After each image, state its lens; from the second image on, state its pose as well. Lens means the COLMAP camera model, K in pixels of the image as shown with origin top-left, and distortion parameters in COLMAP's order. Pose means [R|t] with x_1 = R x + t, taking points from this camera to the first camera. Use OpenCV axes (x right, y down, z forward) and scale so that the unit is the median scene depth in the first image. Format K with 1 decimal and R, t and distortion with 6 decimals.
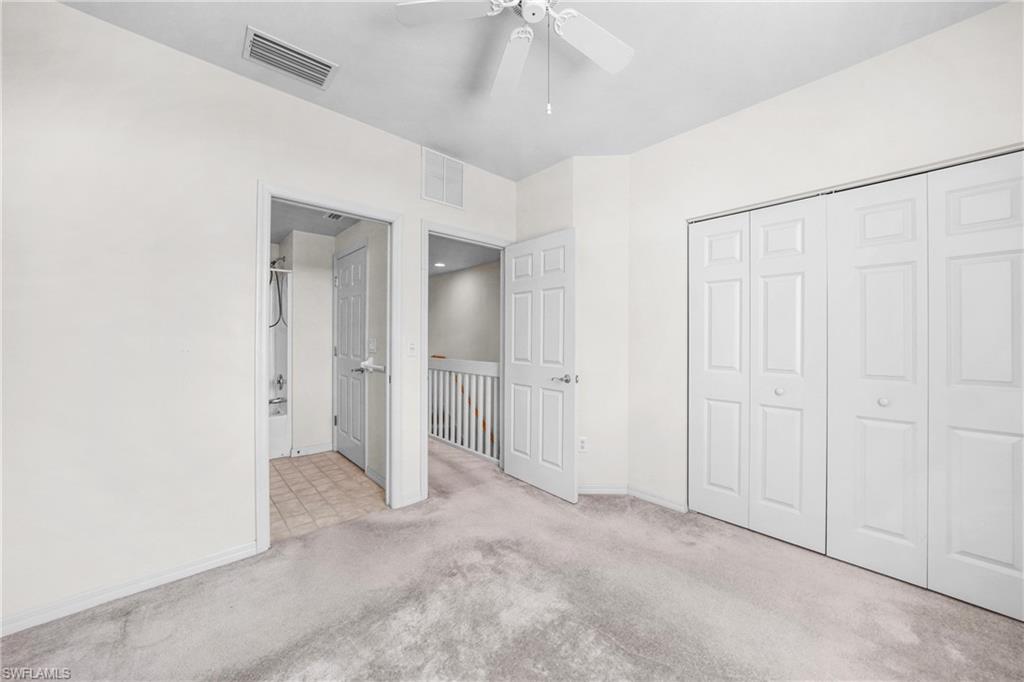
lens RADIAL K [[359.7, 0, 512.0], [0, 359.7, 341.0], [0, 0, 1]] dist [-0.030015, 0.007266]
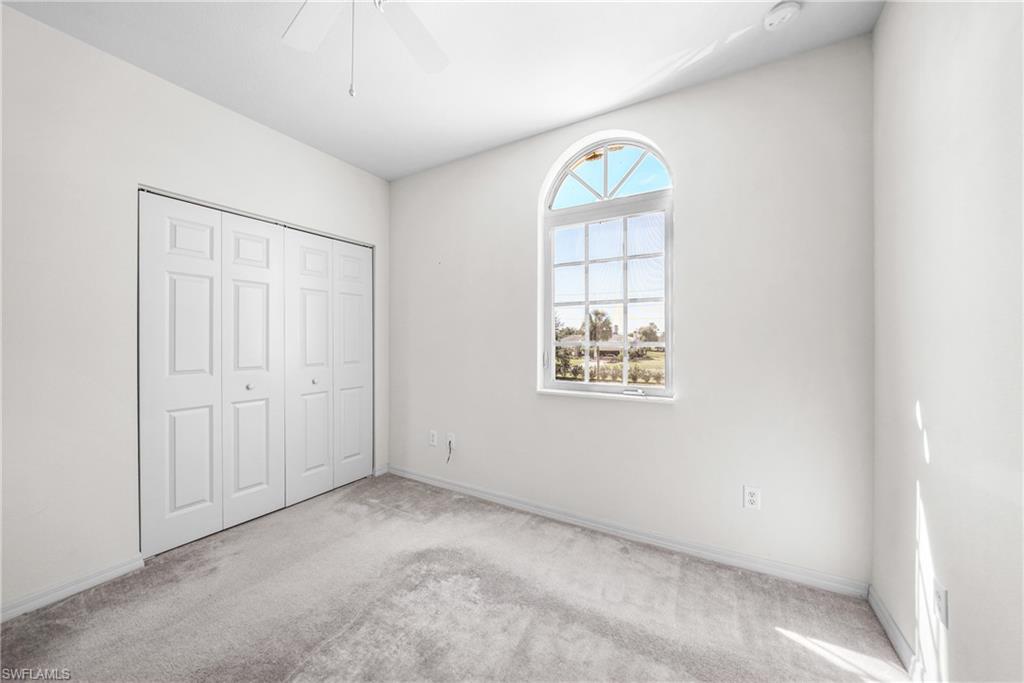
lens RADIAL K [[359.7, 0, 512.0], [0, 359.7, 341.5], [0, 0, 1]] dist [-0.030015, 0.007266]
pose [[-0.286453, -0.010470, 0.958037, -0.521953], [-0.000226, 0.999941, 0.010860, -0.011479], [-0.958094, 0.002894, -0.286439, 0.508575]]
